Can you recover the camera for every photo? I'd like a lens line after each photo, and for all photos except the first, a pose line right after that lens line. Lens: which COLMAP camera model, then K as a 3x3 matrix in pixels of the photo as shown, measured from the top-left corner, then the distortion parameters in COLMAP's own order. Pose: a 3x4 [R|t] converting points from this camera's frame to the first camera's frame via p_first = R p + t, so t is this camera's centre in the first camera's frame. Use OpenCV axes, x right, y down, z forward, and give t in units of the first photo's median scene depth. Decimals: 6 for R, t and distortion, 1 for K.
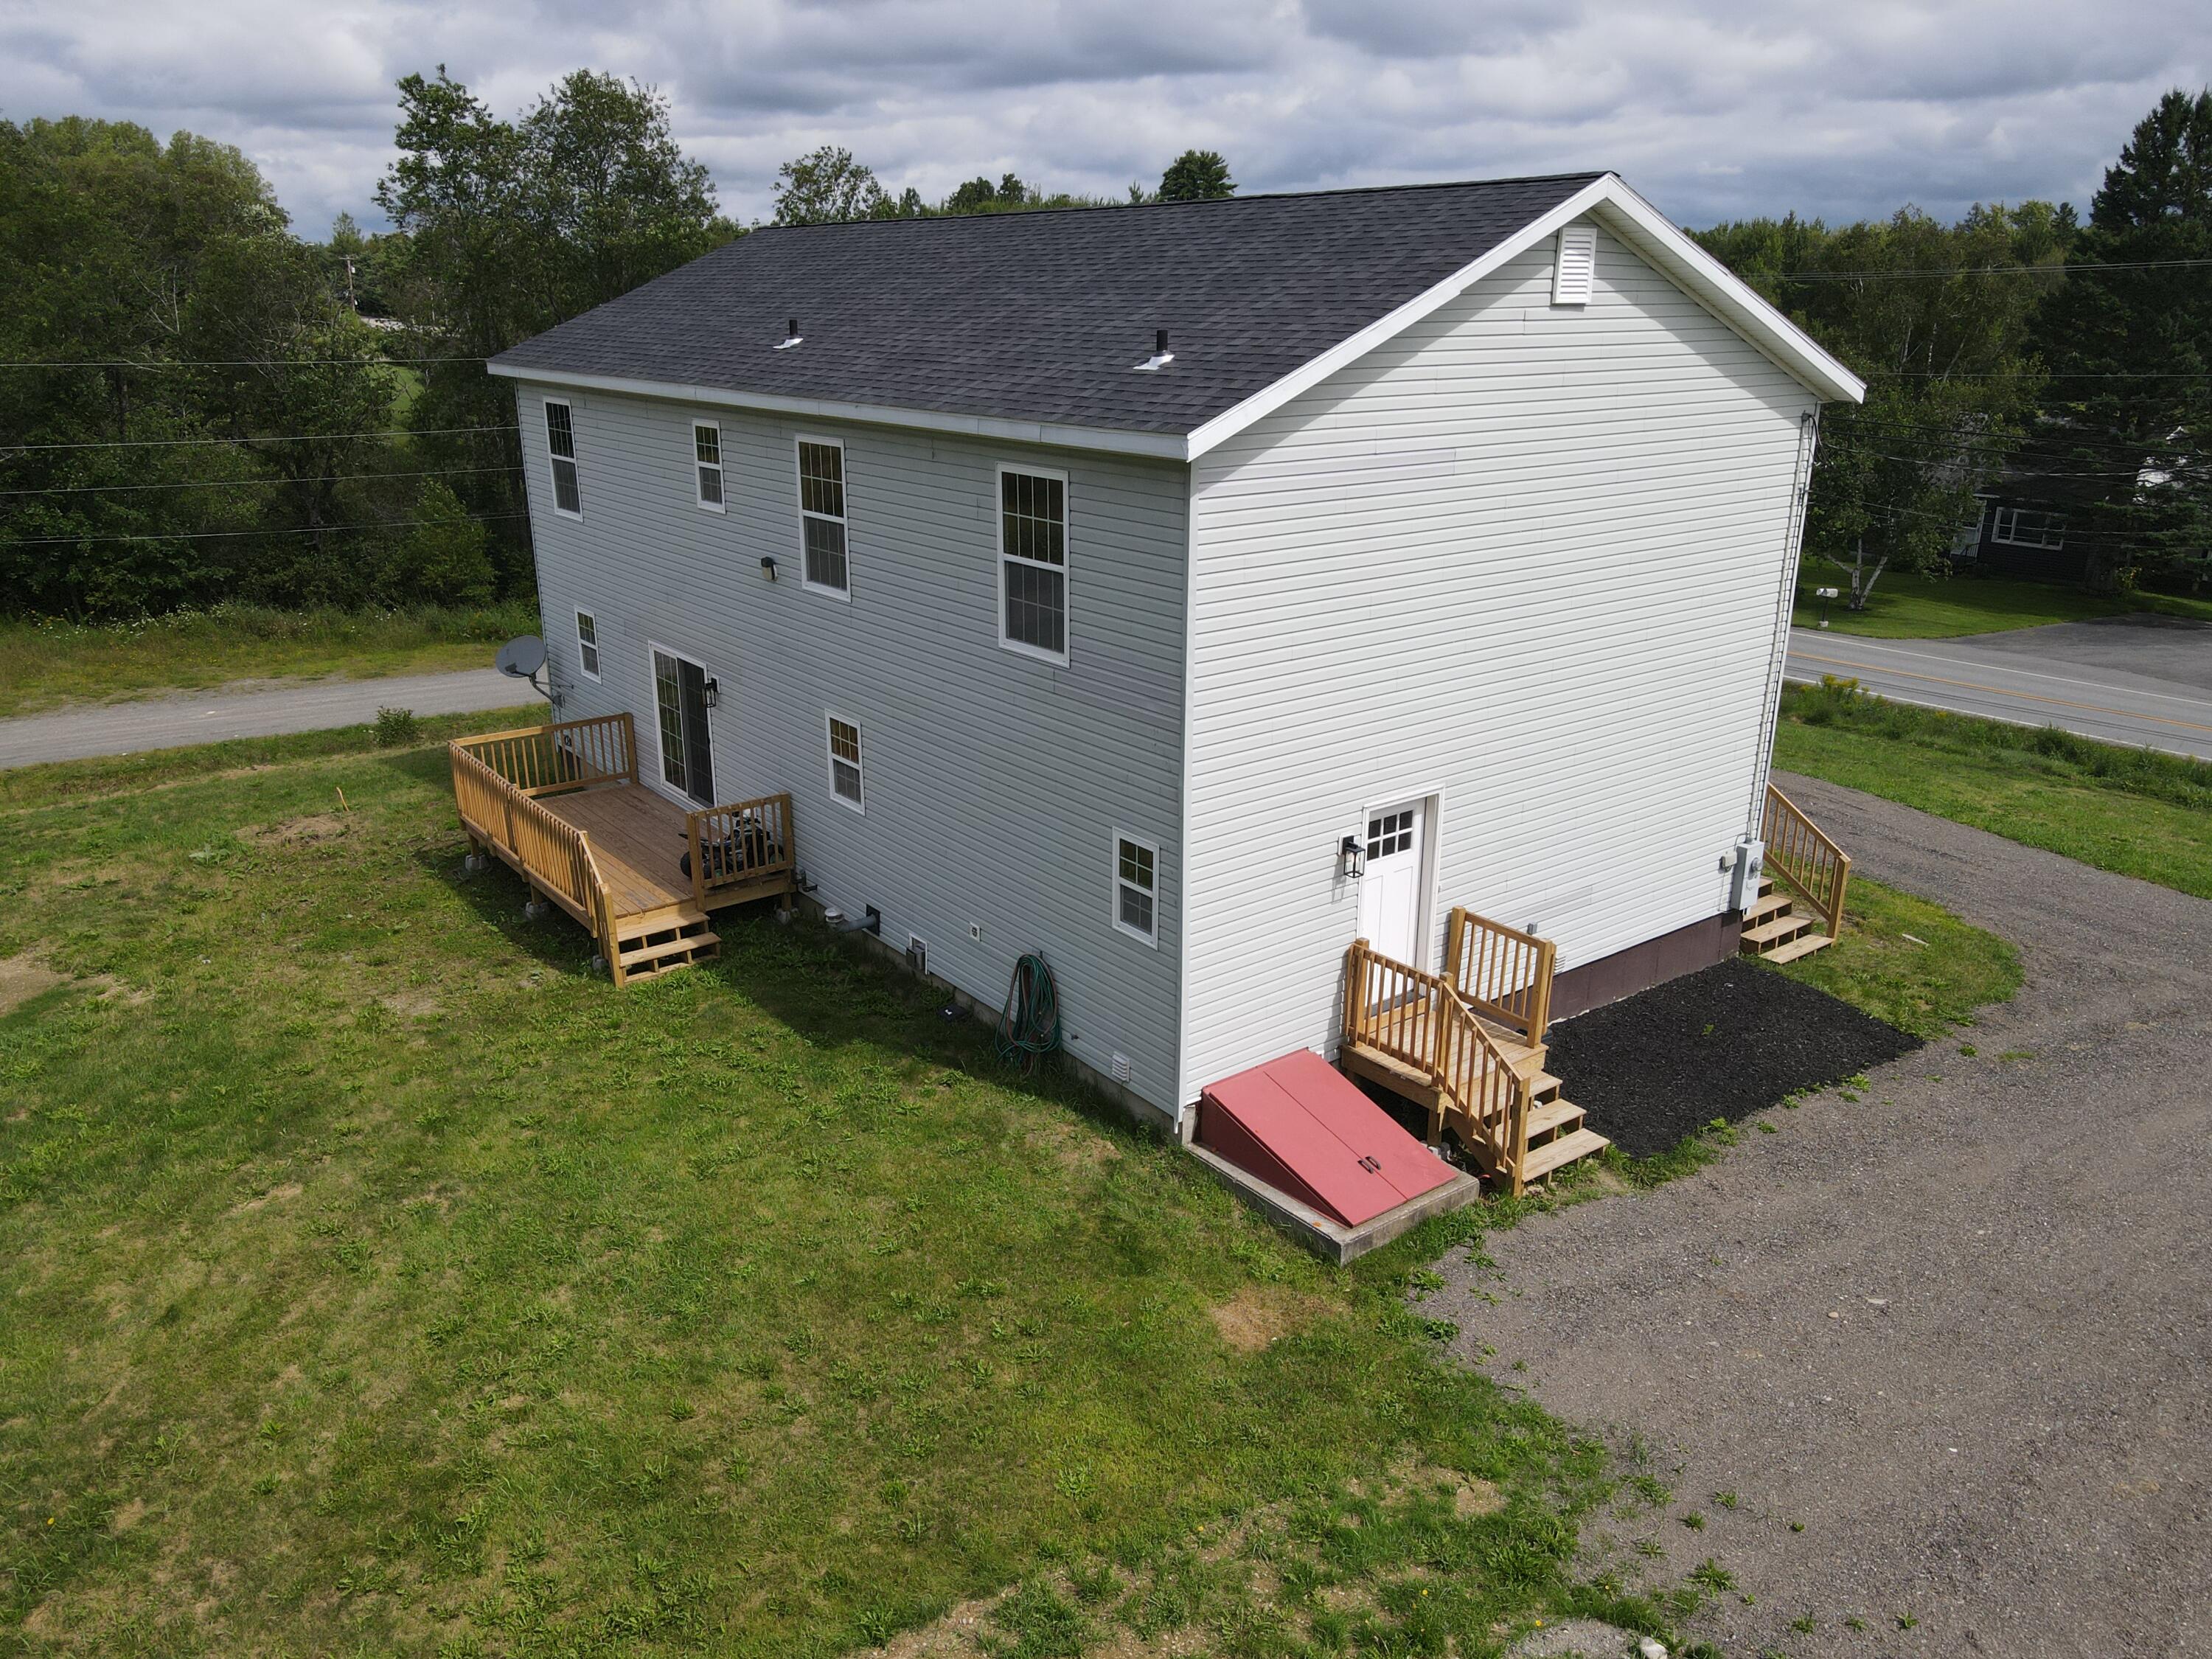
lens RADIAL K [[1640.9, 0, 1089.4], [0, 1640.9, 851.0], [0, 0, 1]] dist [0.012269, -0.001260]
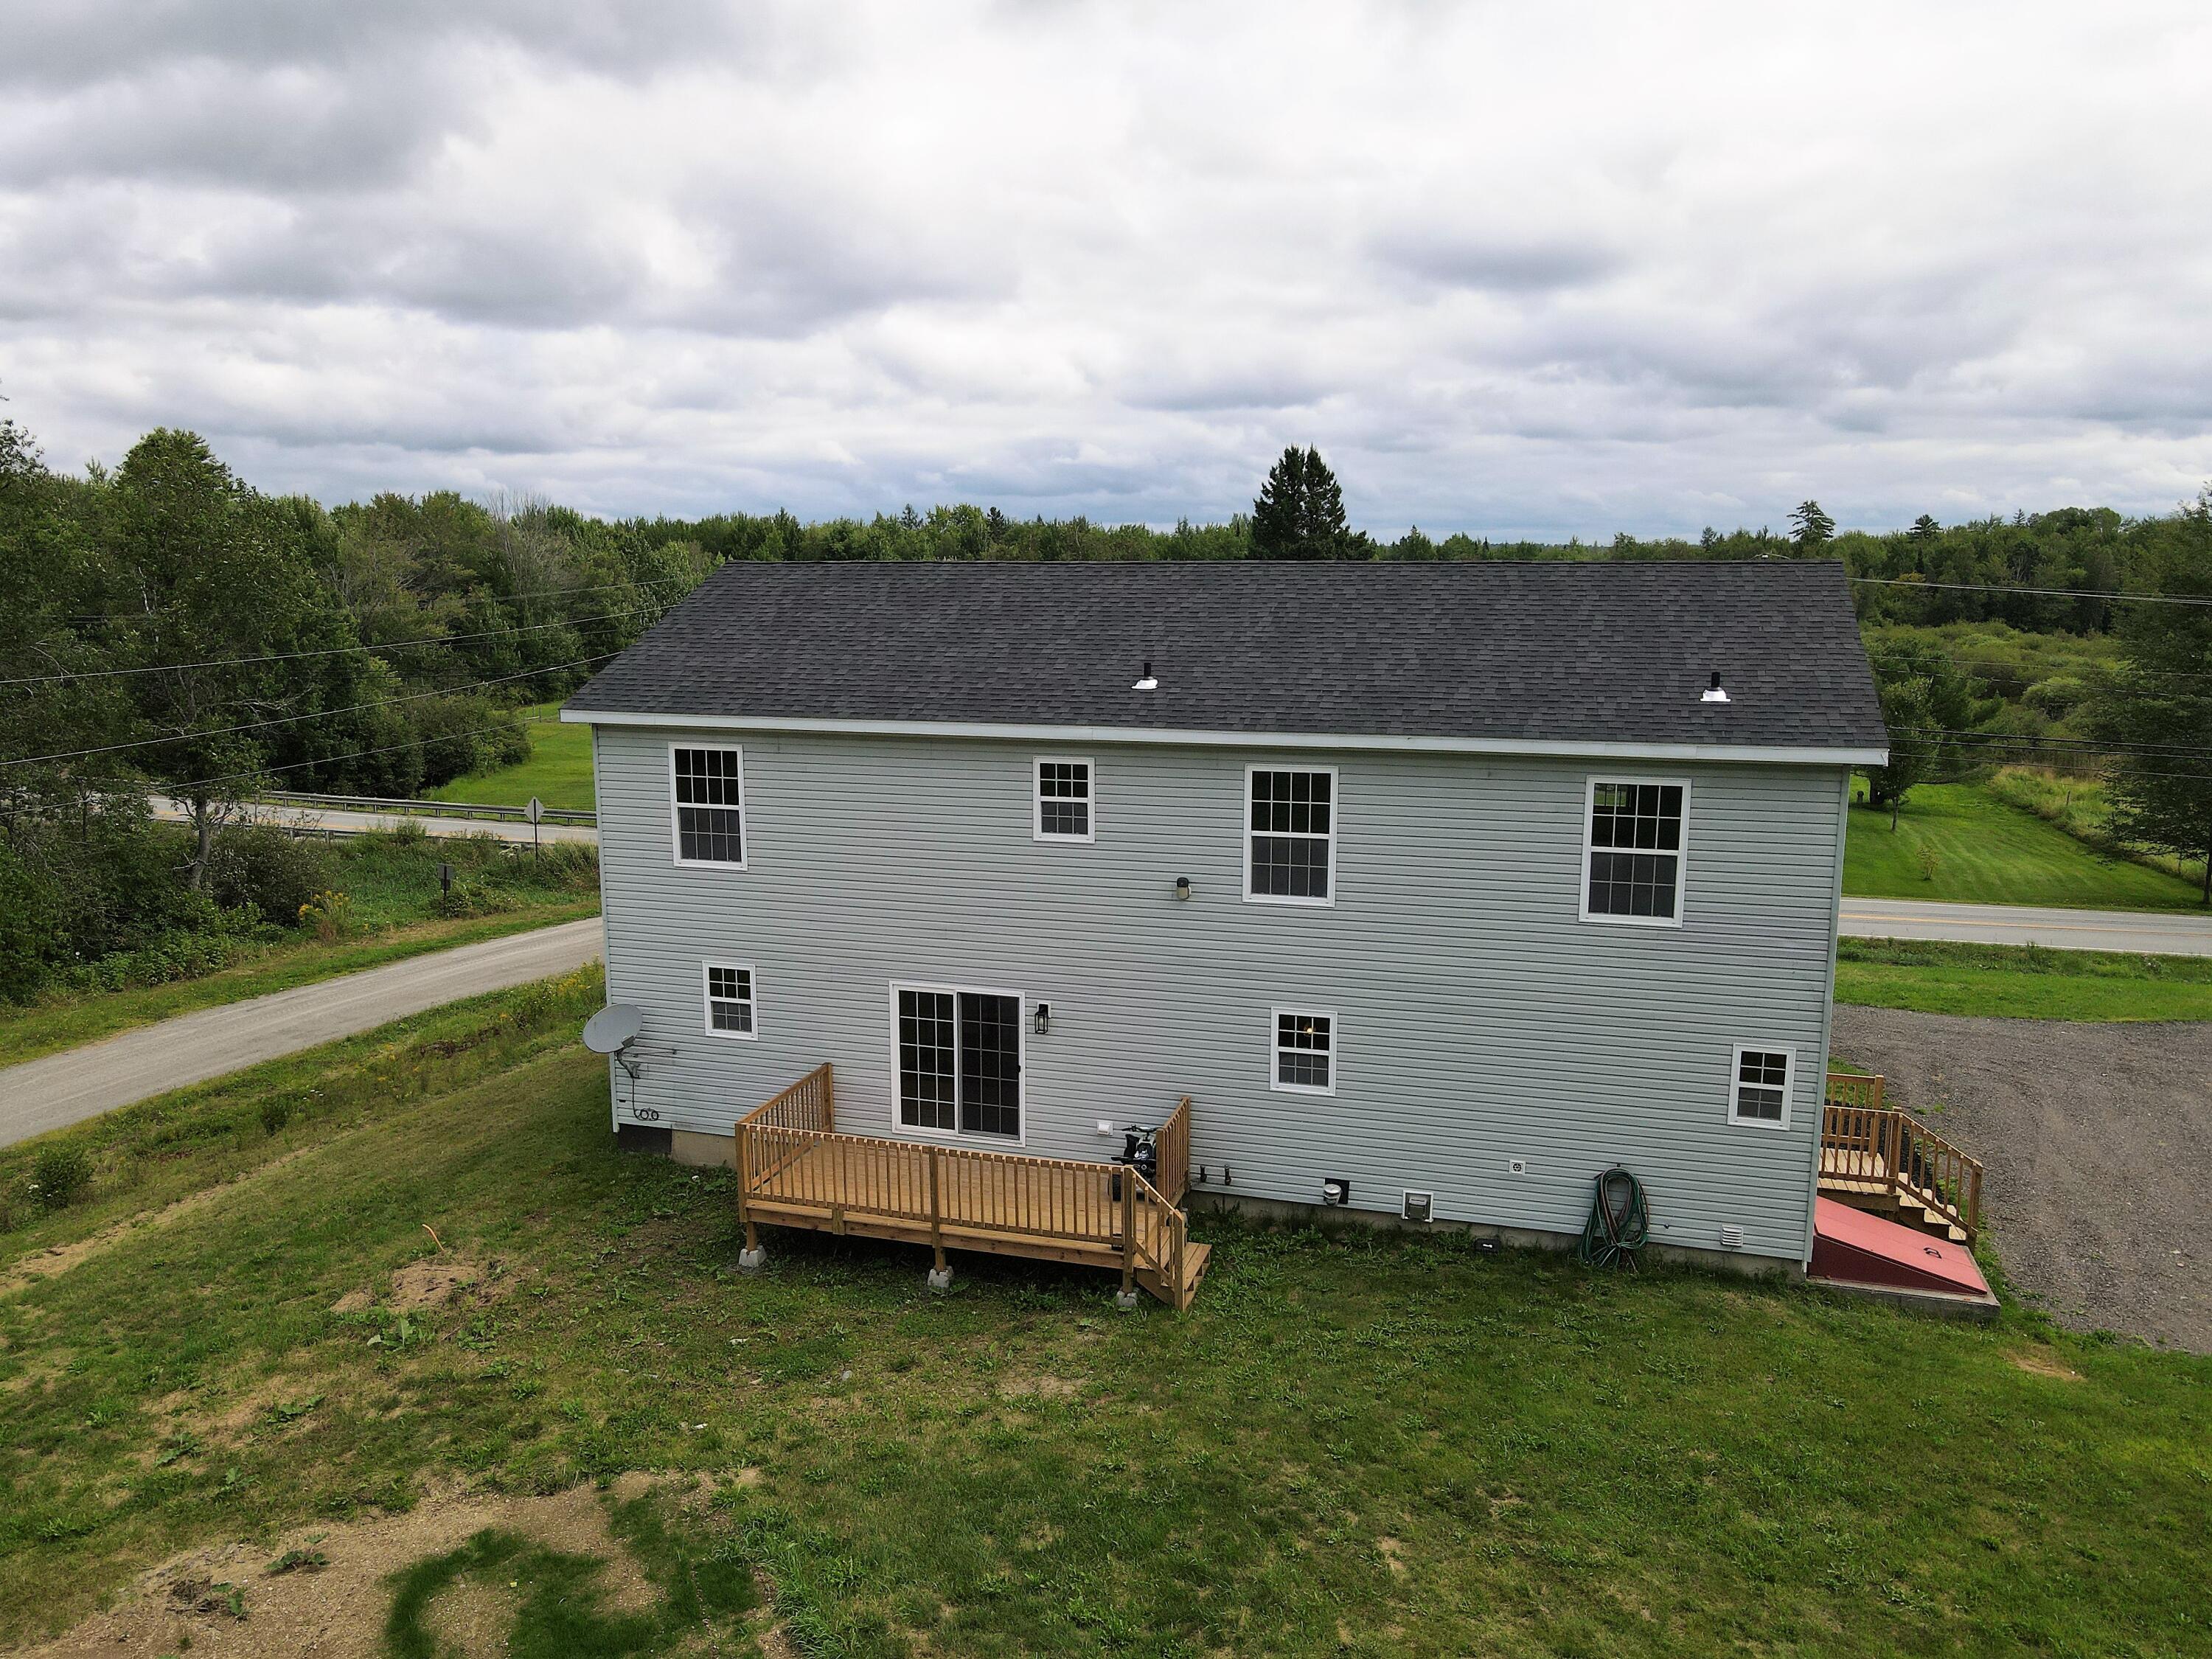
lens RADIAL K [[1792.8, 0, 1039.4], [0, 1792.8, 838.7], [0, 0, 1]] dist [0.000449, -0.002214]
pose [[0.834546, -0.138802, 0.533166, -0.943913], [0.202273, 0.977354, -0.062172, -0.158676], [-0.512463, 0.159731, 0.843723, 0.062917]]
